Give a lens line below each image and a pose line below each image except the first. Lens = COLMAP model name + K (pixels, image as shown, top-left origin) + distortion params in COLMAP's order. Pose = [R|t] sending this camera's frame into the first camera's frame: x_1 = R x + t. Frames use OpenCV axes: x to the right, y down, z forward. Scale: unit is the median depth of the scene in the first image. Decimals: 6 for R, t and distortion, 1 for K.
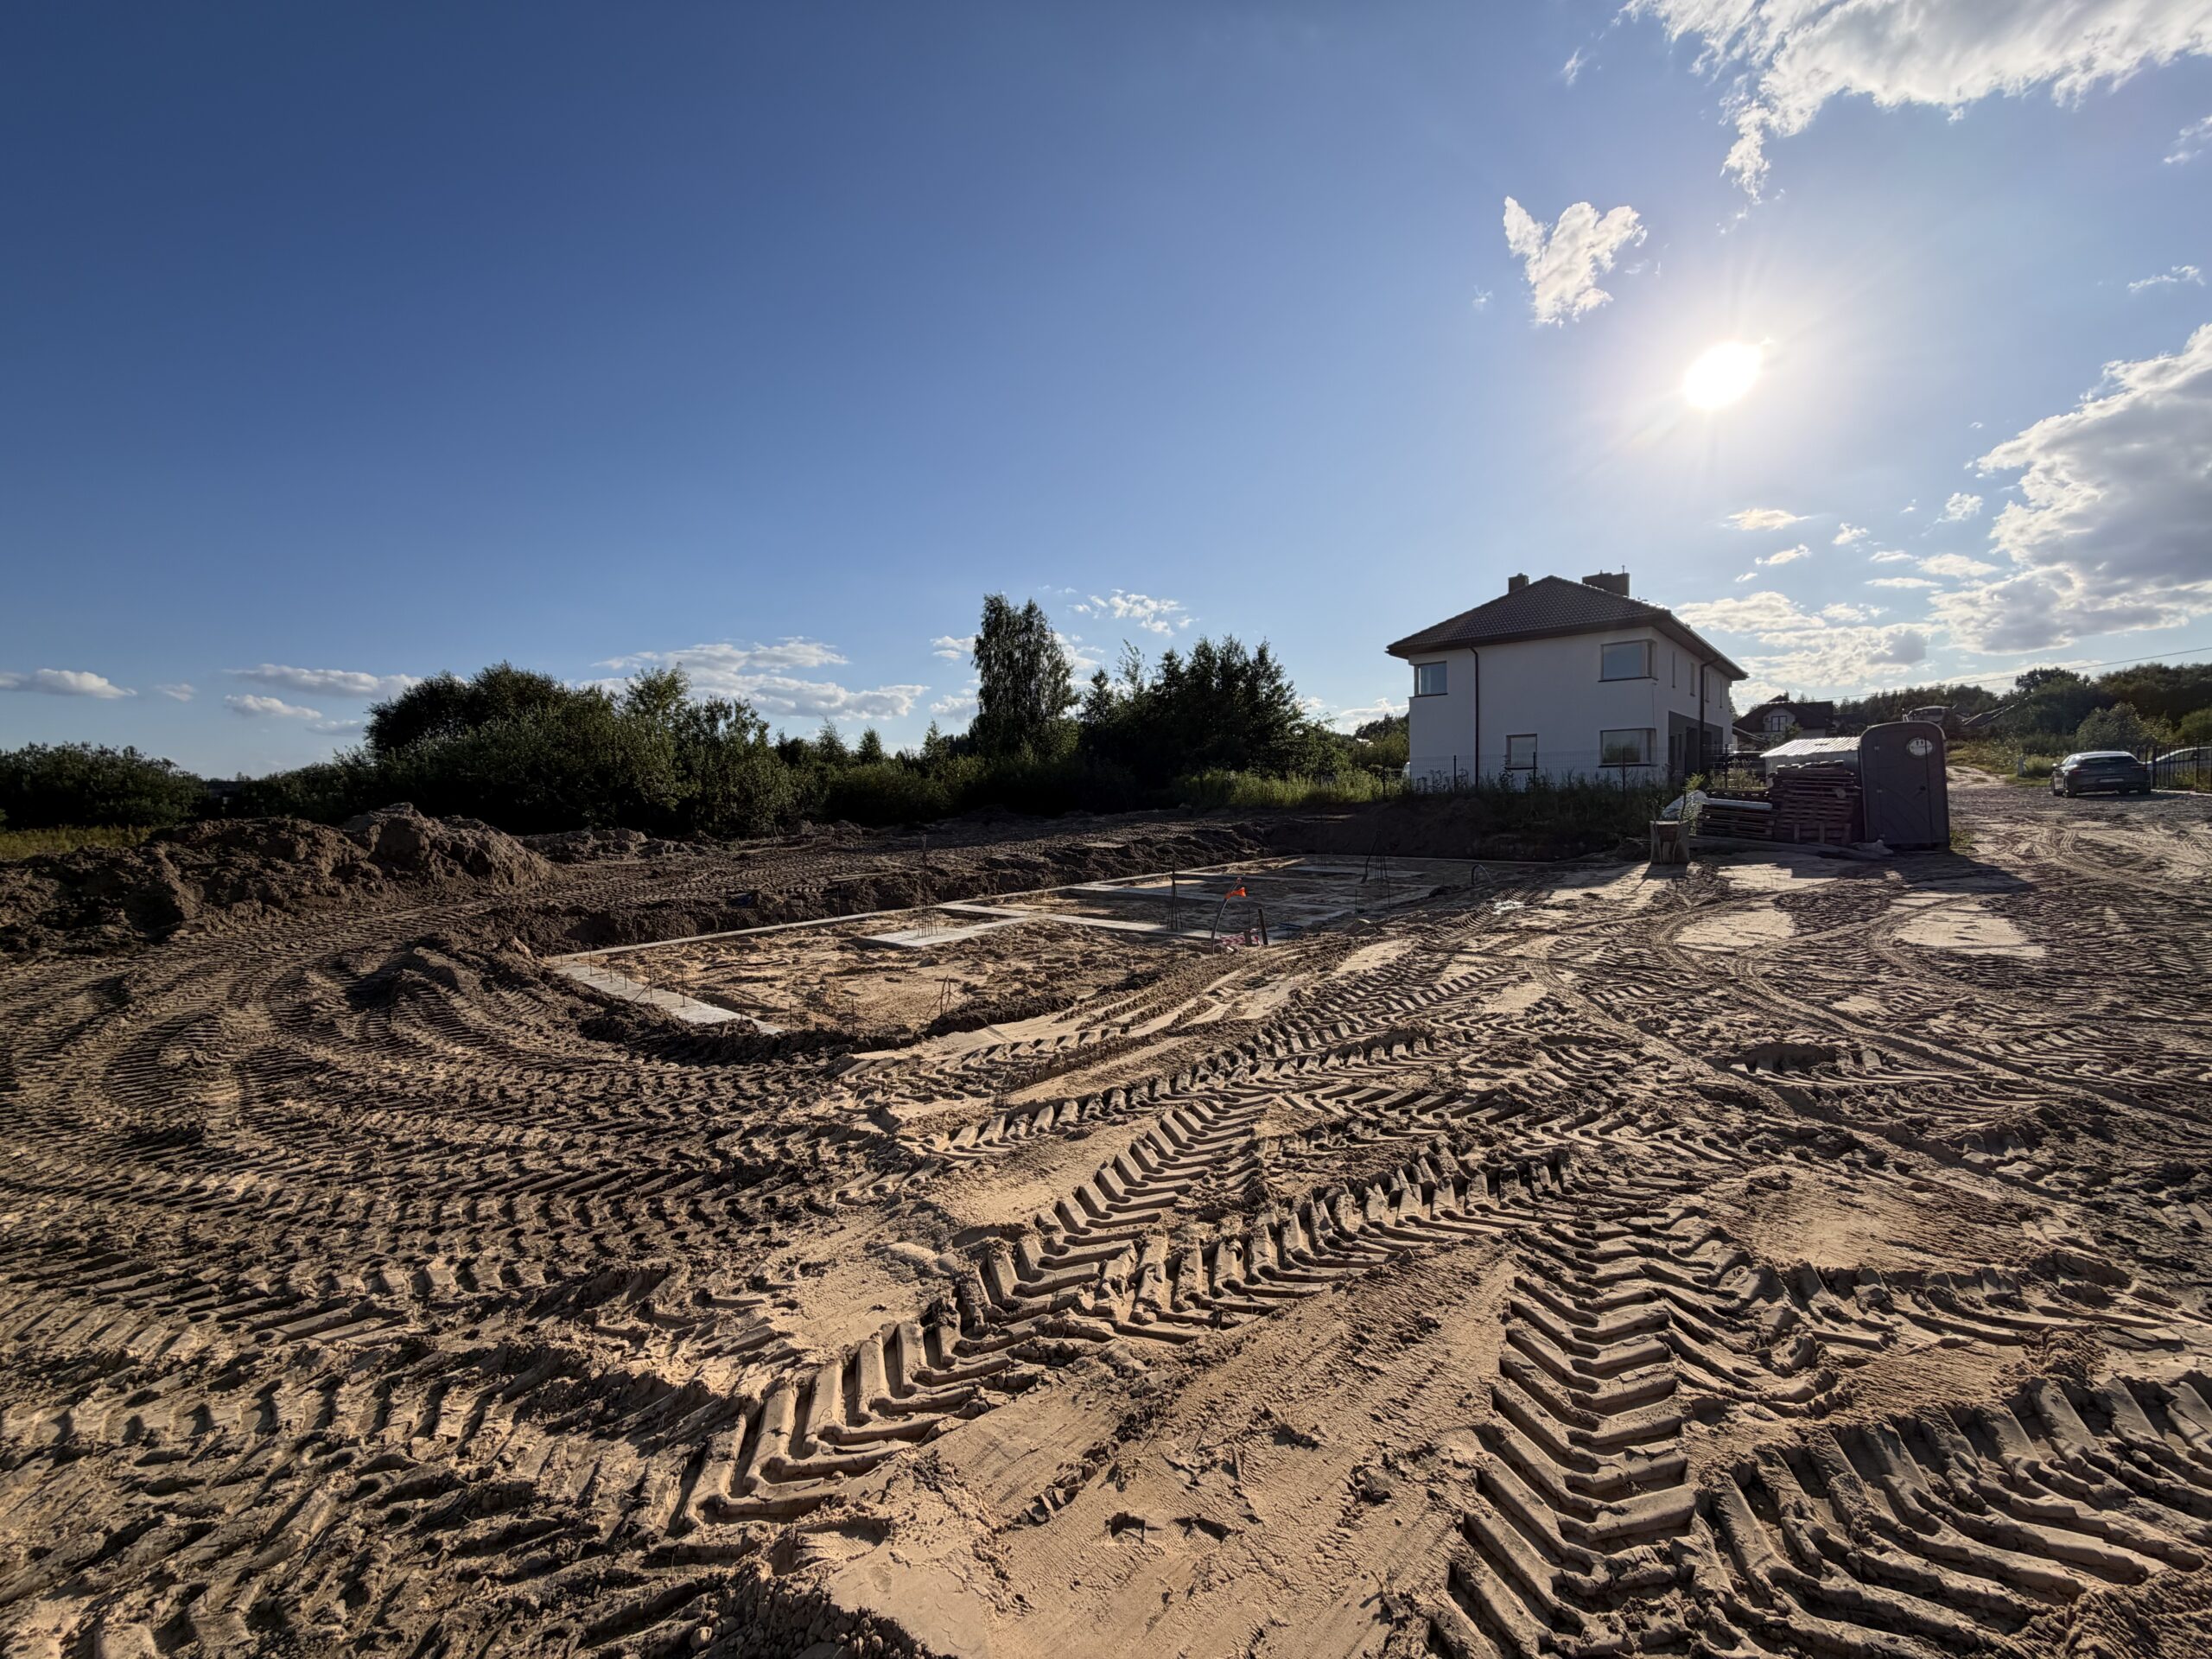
lens RADIAL K [[881.5, 0, 1101.0], [0, 881.5, 829.0], [0, 0, 1]] dist [0.001151, -0.000007]
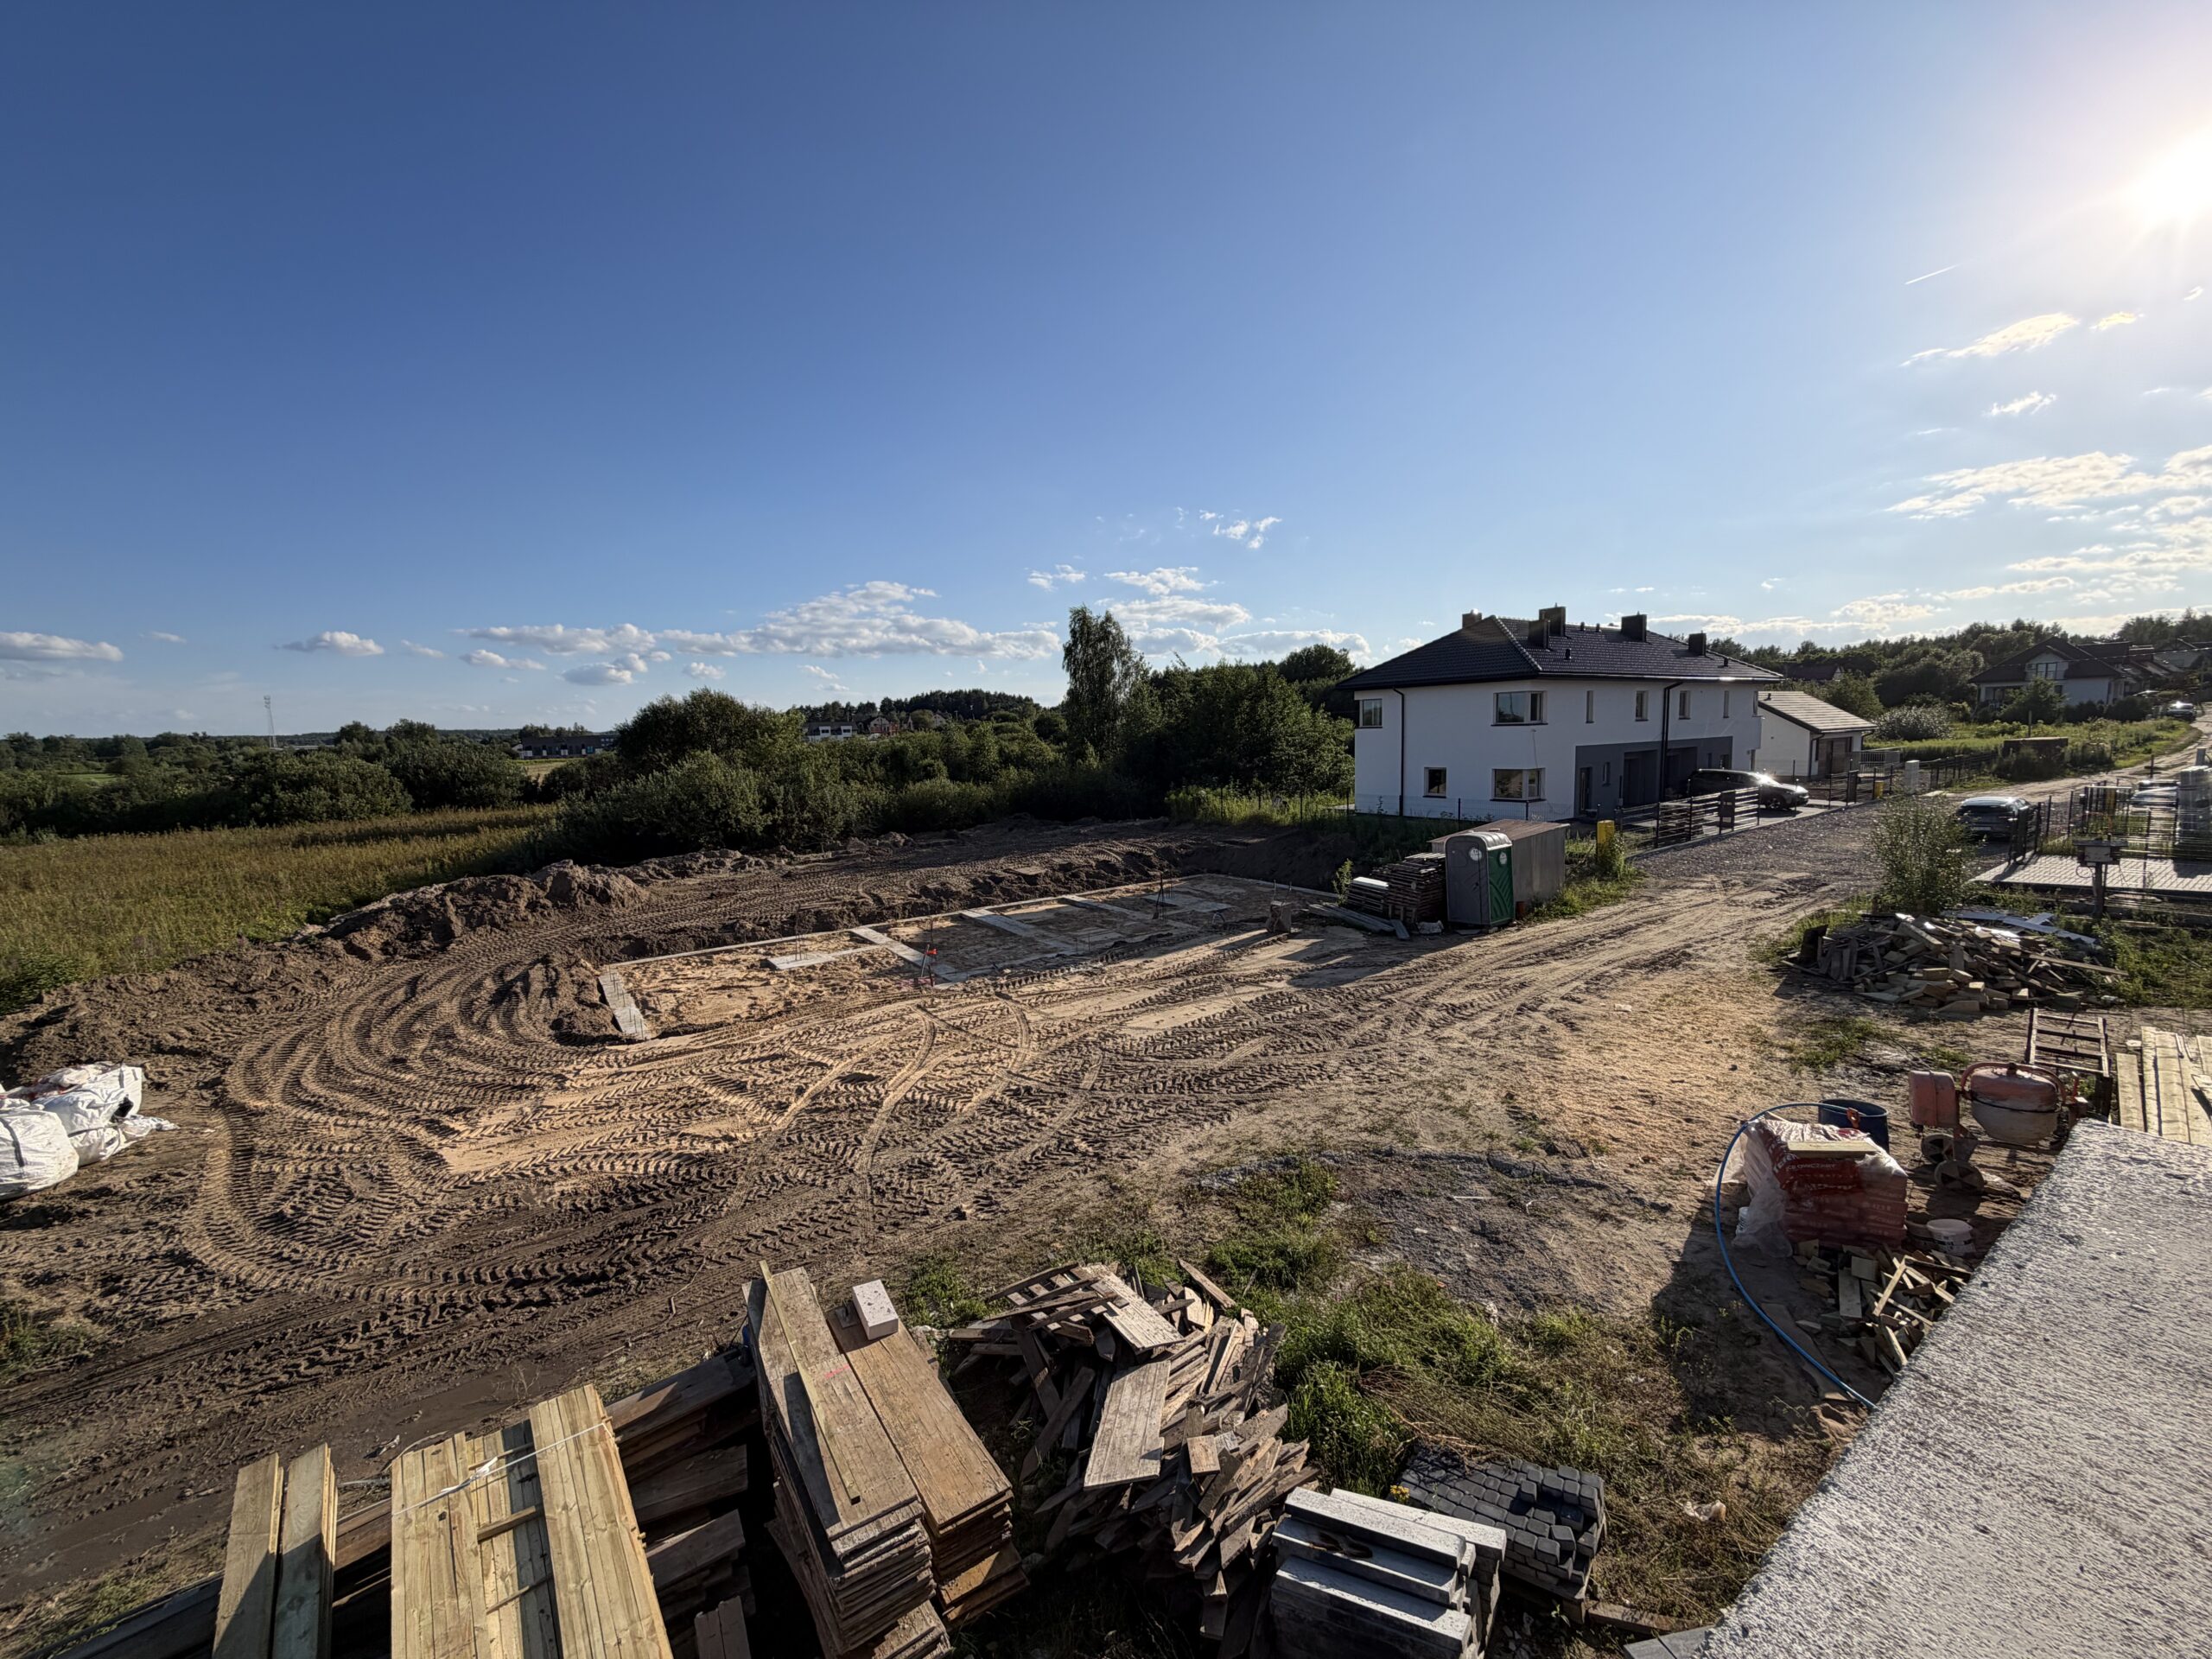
lens RADIAL K [[881.5, 0, 1101.0], [0, 881.5, 829.0], [0, 0, 1]] dist [0.001151, -0.000007]
pose [[0.970513, 0.018707, -0.240322, 0.690762], [-0.000705, 0.997200, 0.074775, -0.233517], [0.241048, -0.072400, 0.967809, -0.457076]]
